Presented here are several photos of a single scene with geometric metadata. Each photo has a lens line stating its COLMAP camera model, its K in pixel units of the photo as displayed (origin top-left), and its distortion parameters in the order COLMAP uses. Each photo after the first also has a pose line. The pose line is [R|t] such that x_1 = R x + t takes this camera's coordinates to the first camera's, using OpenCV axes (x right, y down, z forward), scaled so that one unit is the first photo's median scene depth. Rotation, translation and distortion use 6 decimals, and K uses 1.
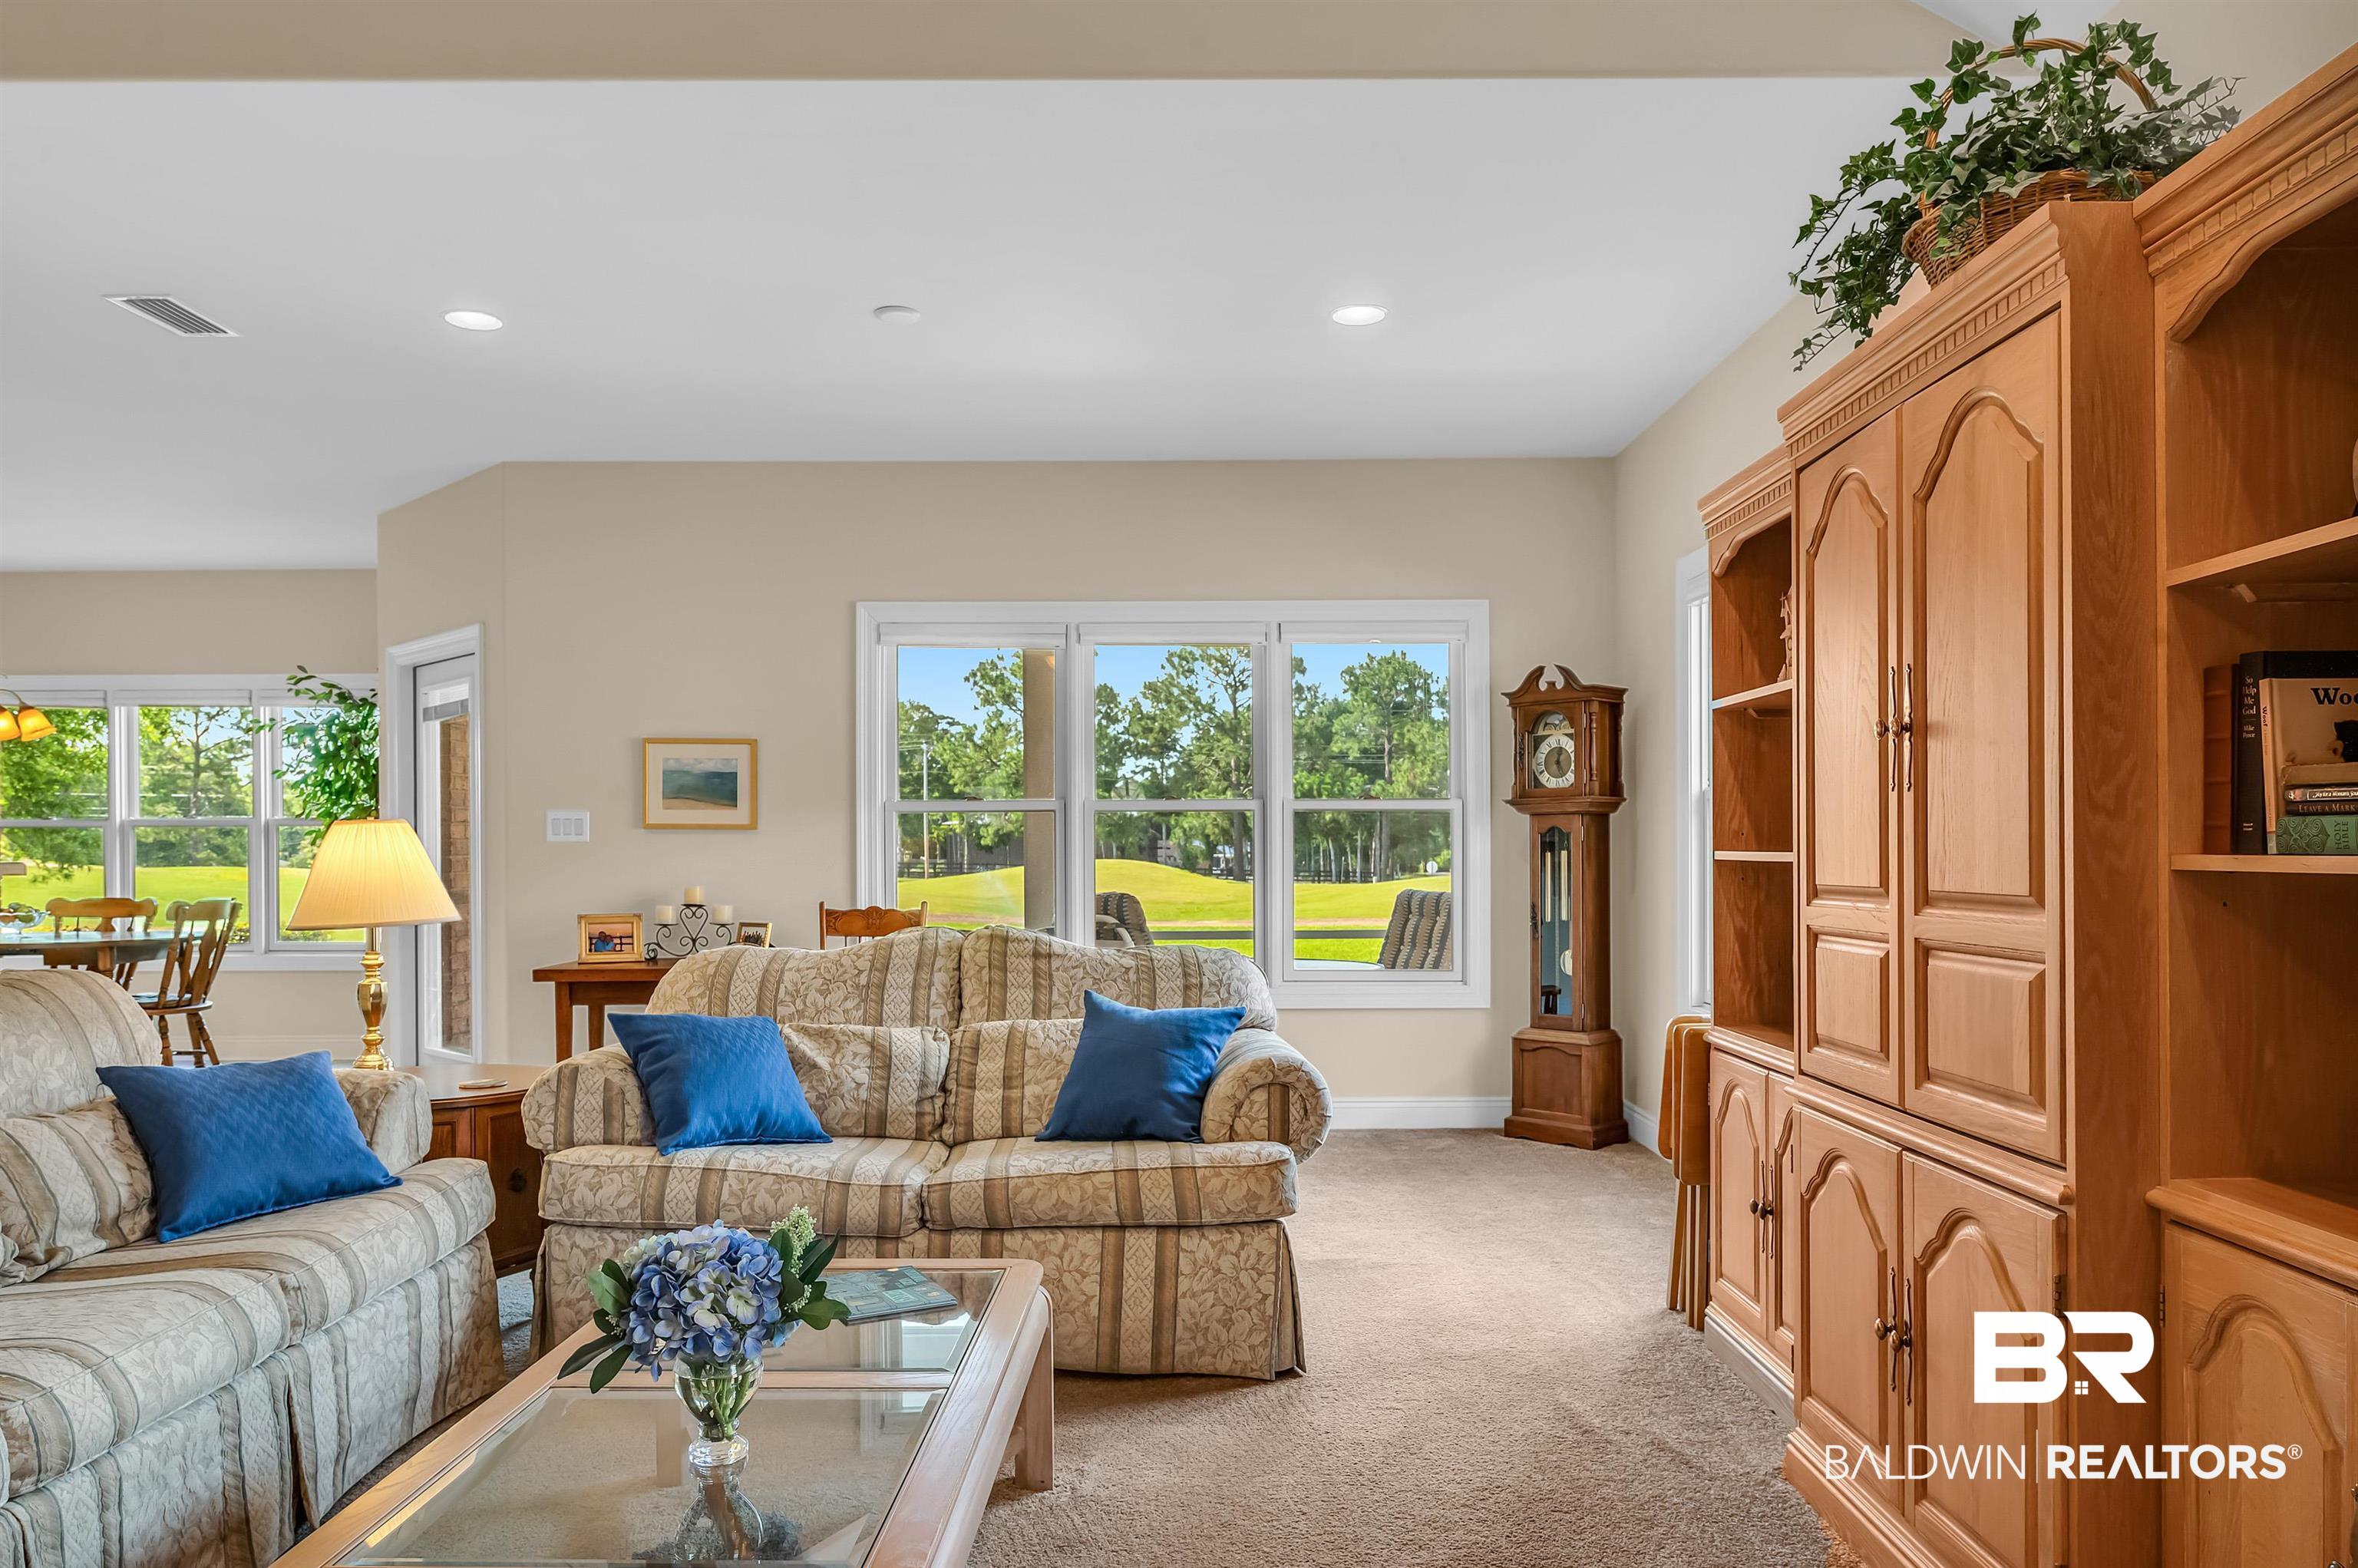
lens RADIAL K [[1592.2, 0, 1196.0], [0, 1592.2, 856.3], [0, 0, 1]] dist [-0.004805, 0.001016]
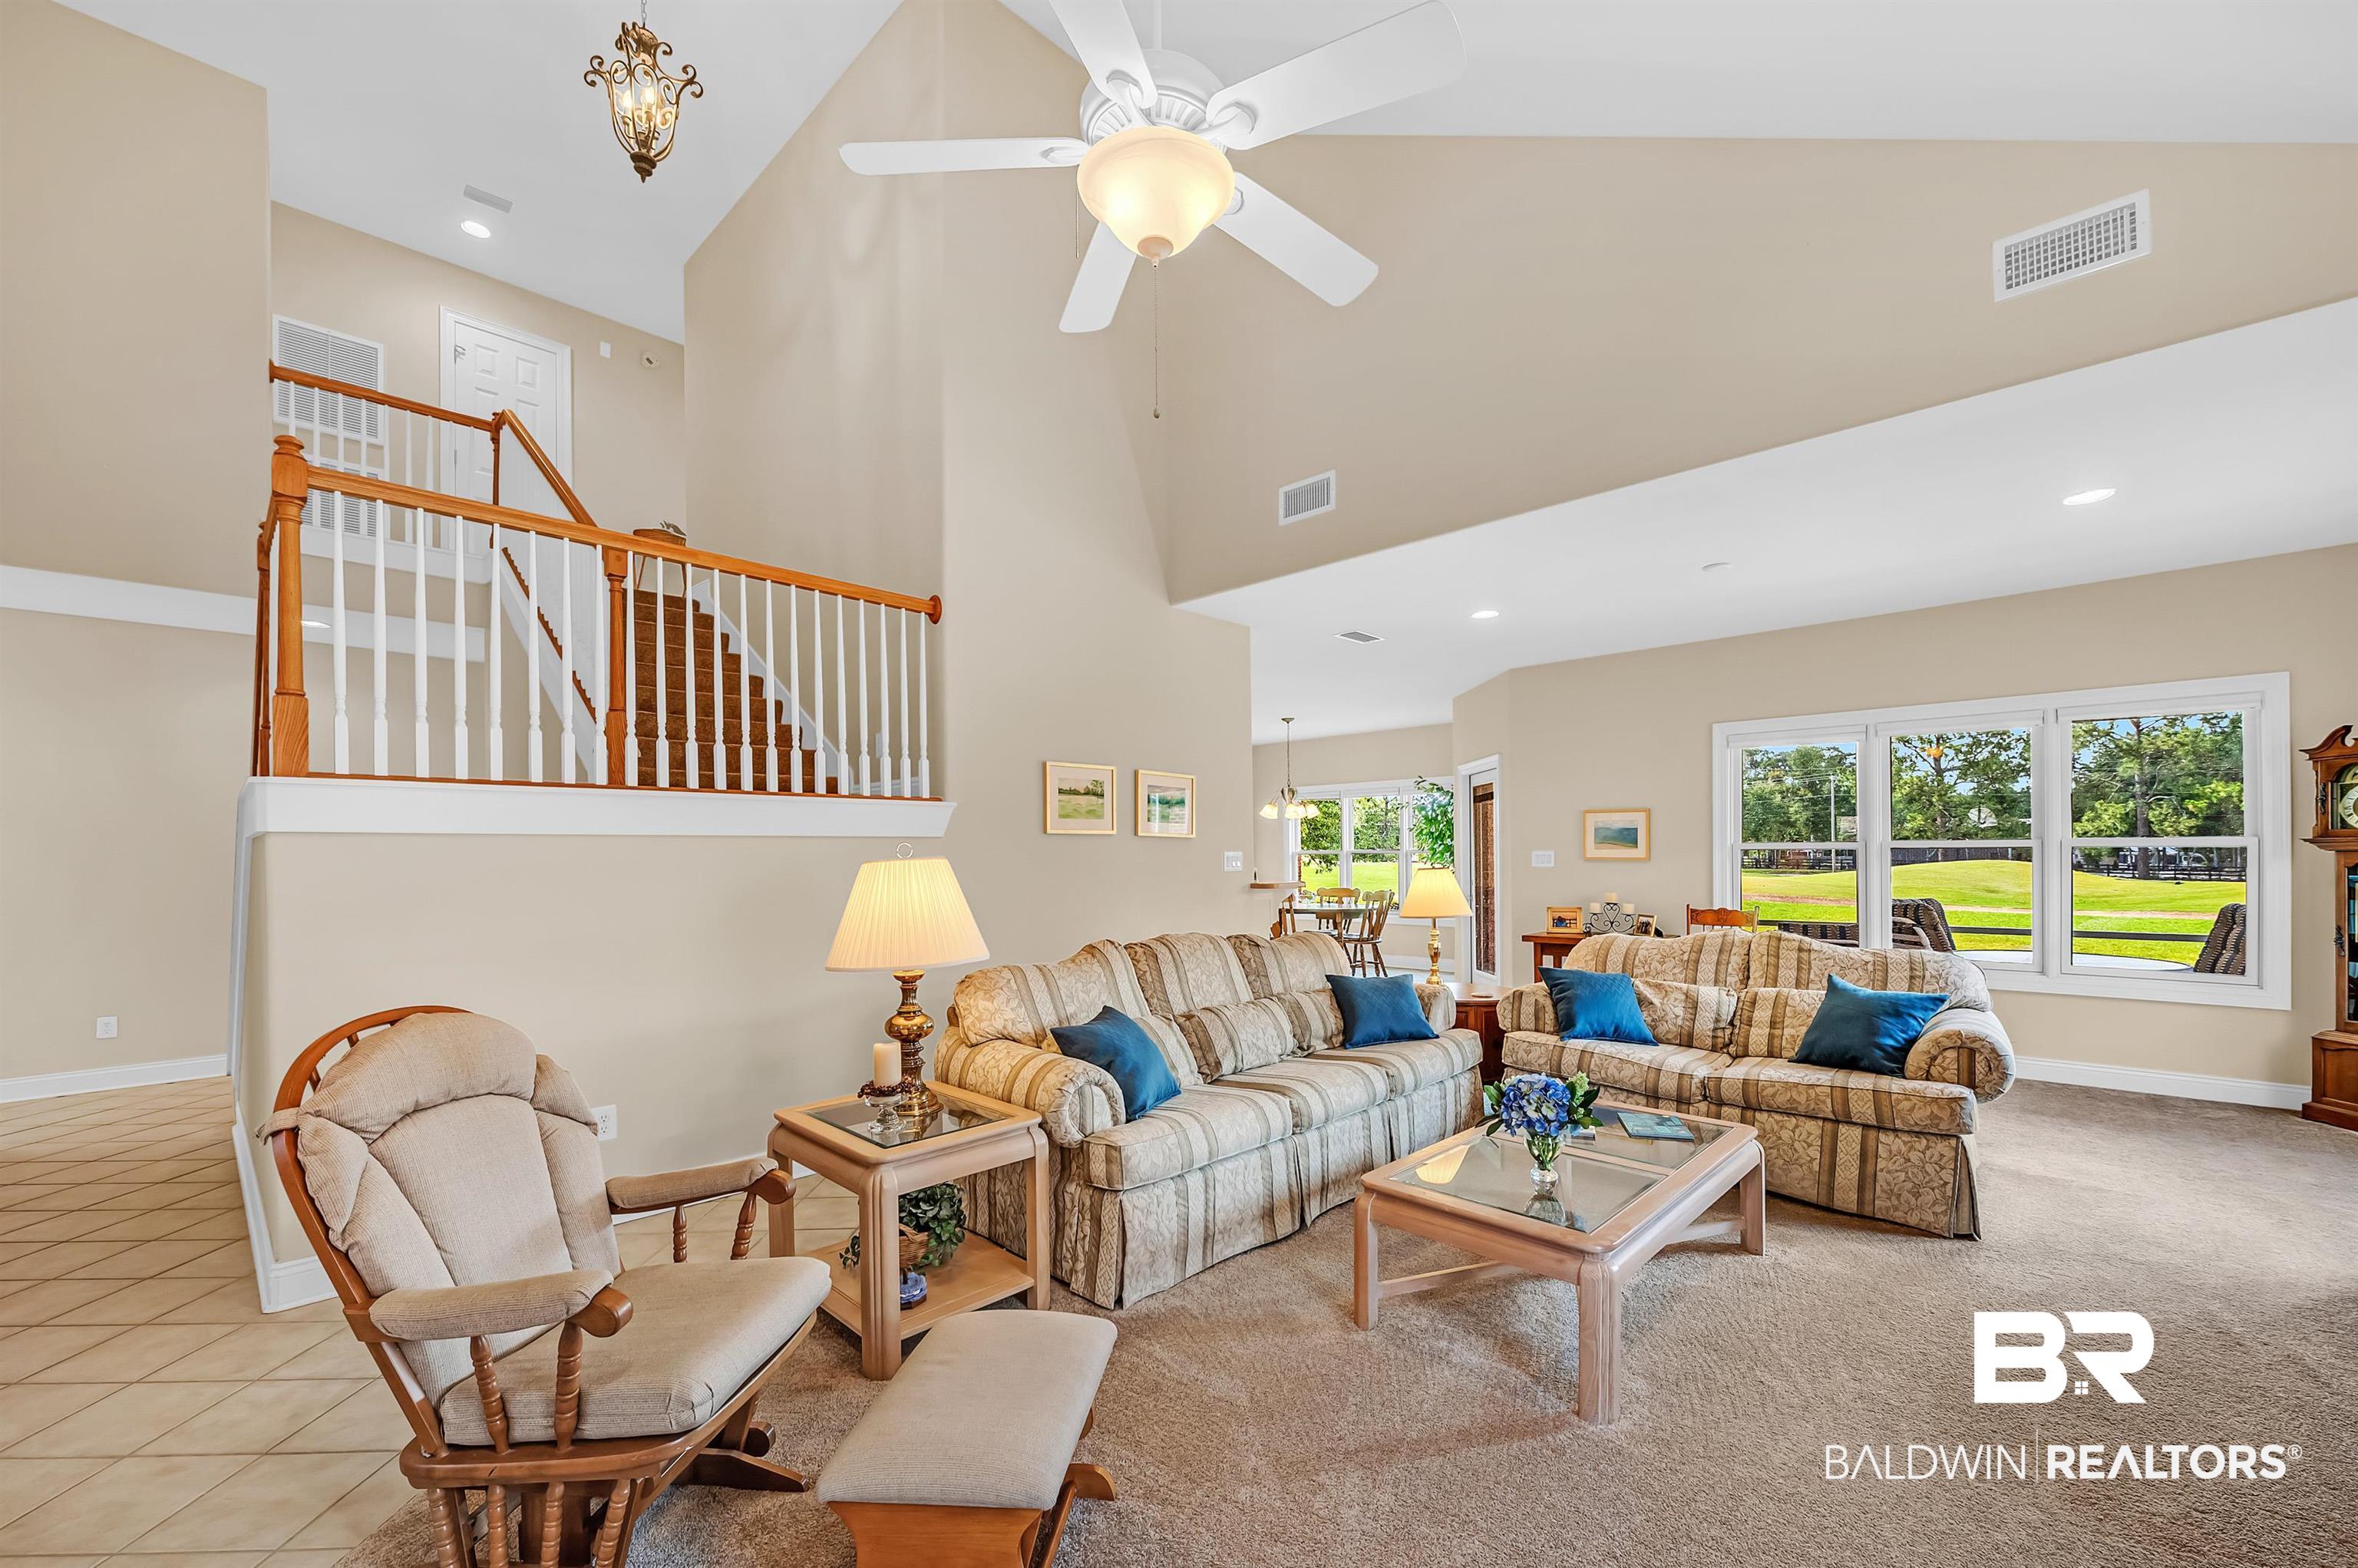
lens RADIAL K [[952.1, 0, 1187.3], [0, 952.1, 858.5], [0, 0, 1]] dist [-0.005725, 0.000019]
pose [[0.718854, 0.001417, -0.695160, 0.136074], [0.002019, 0.999989, 0.004126, -0.040514], [0.695158, -0.004370, 0.718843, -0.158319]]
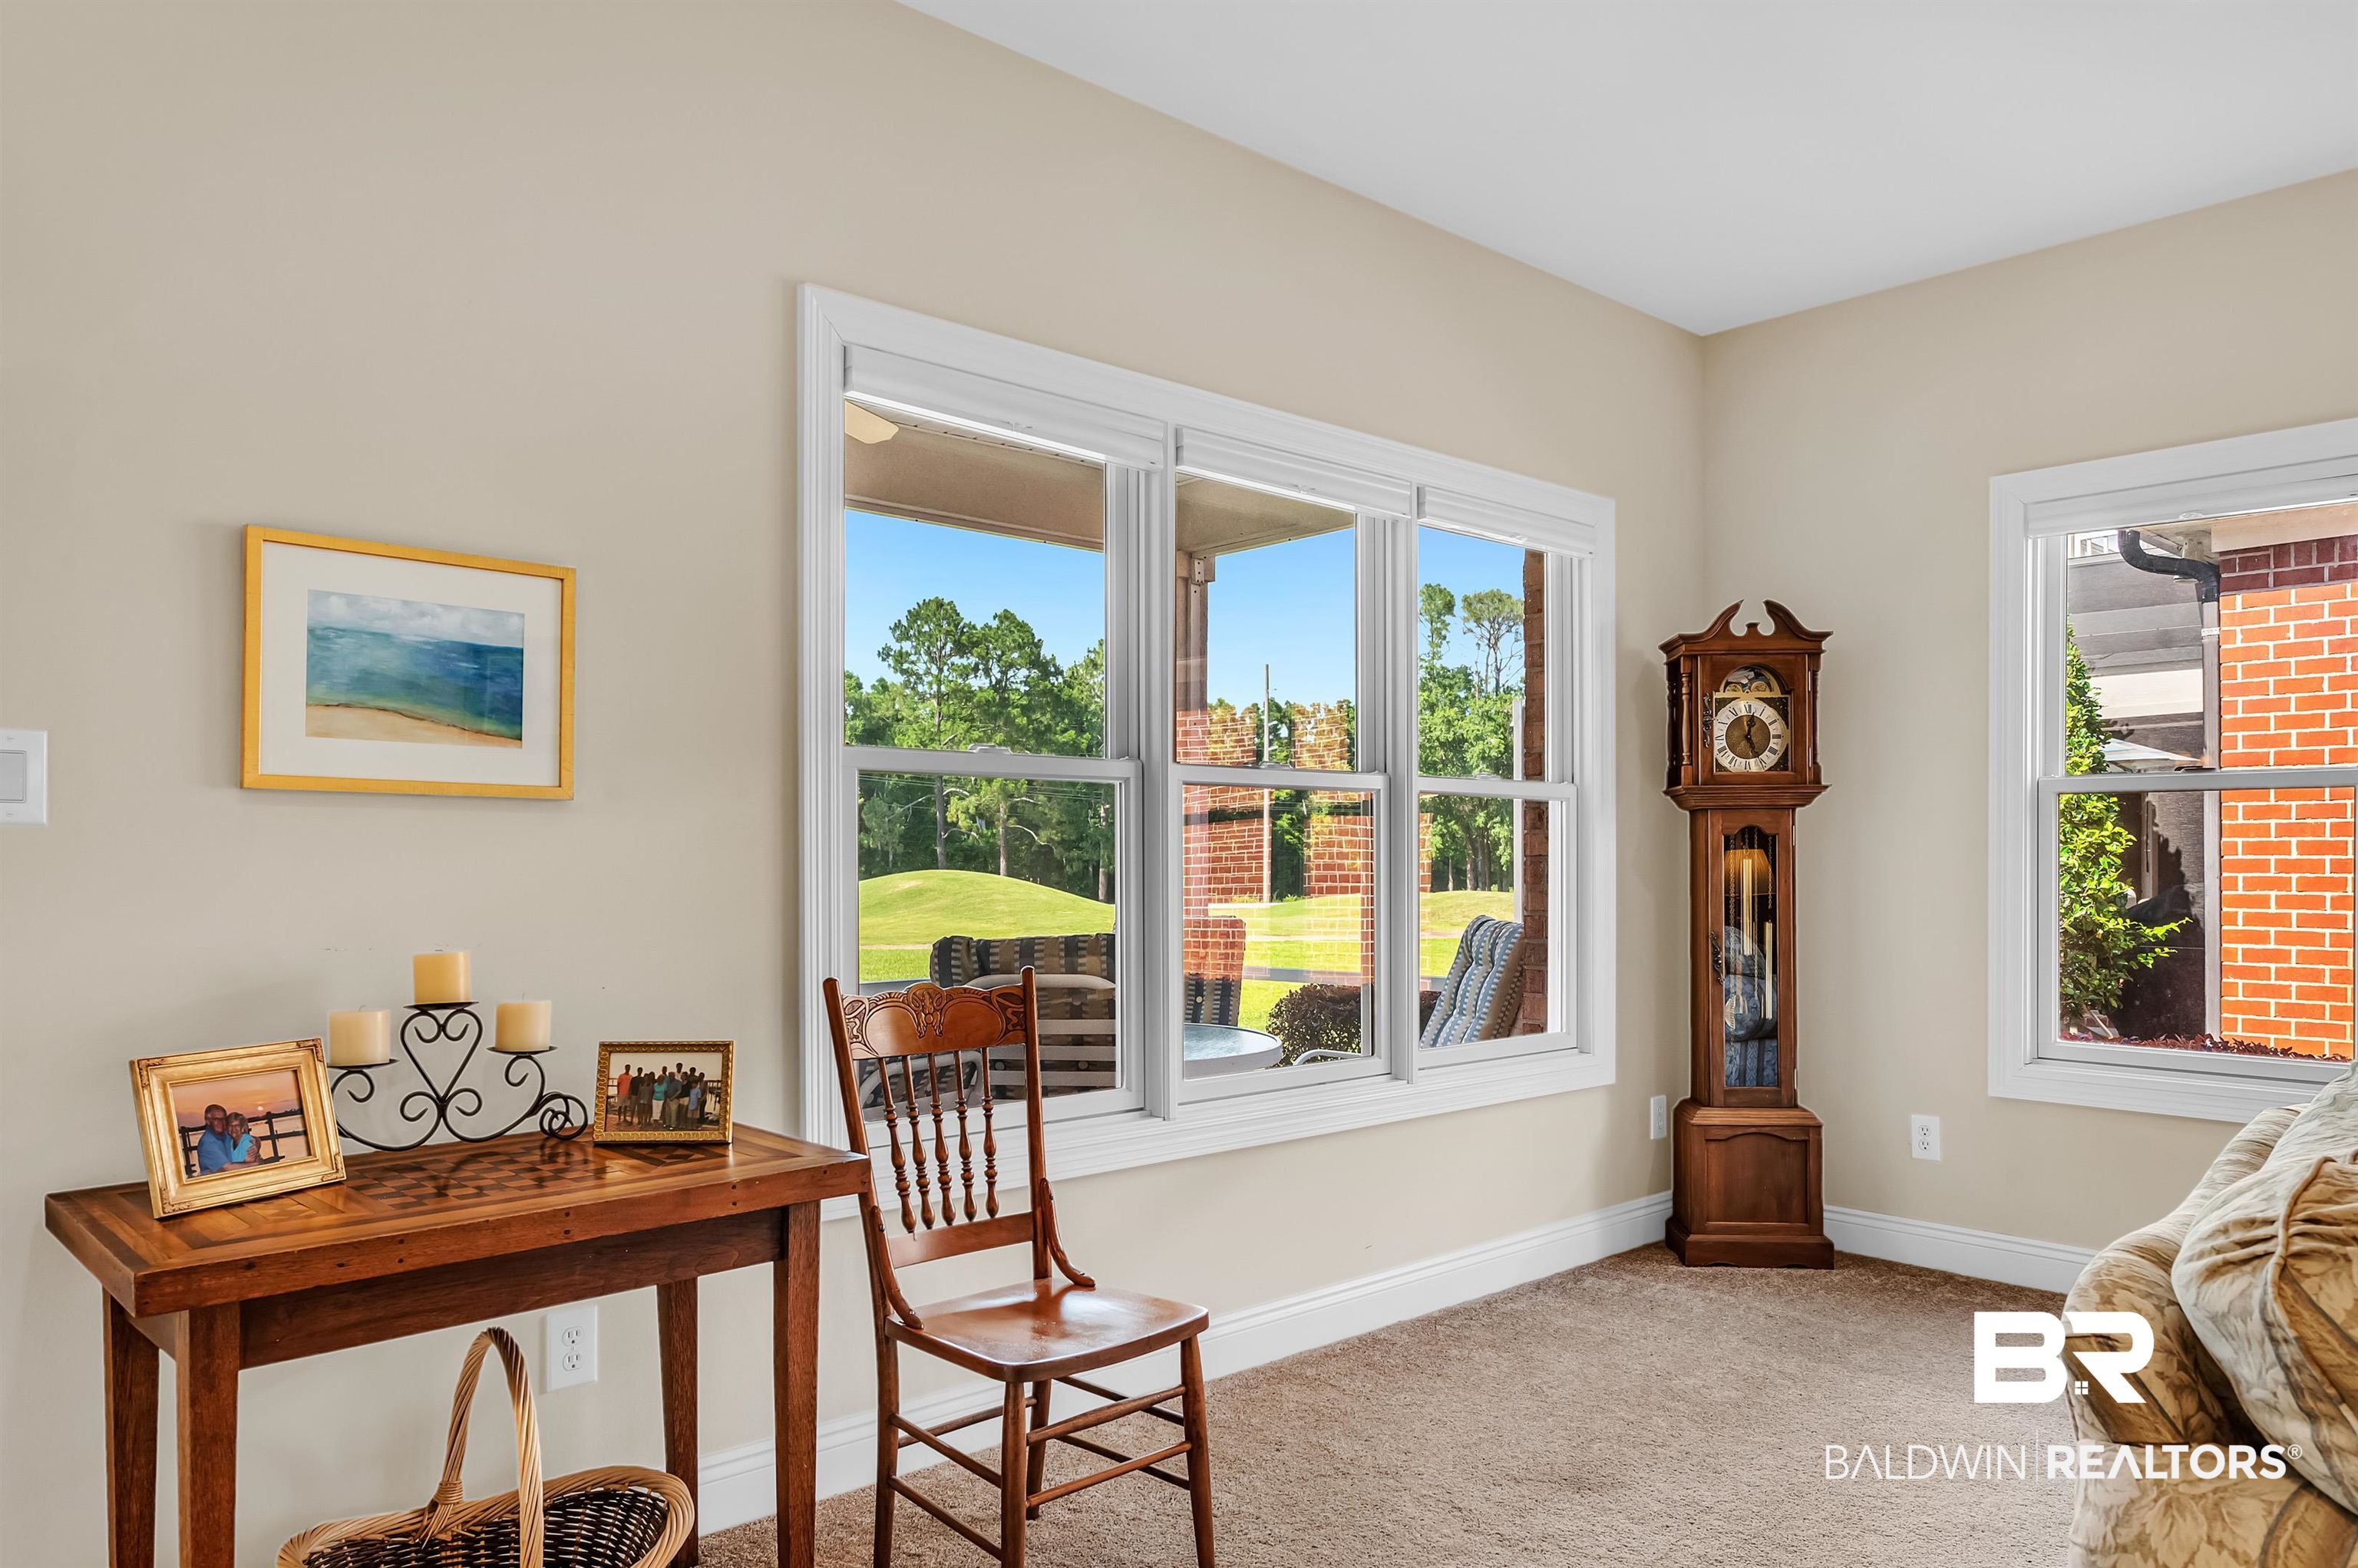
lens RADIAL K [[1592.2, 0, 1206.4], [0, 1592.2, 860.2], [0, 0, 1]] dist [-0.004805, 0.001016]
pose [[0.741783, 0.002172, 0.670636, -0.702421], [0.000629, 0.999992, -0.003933, -0.000749], [-0.670639, 0.003339, 0.741776, 1.004439]]
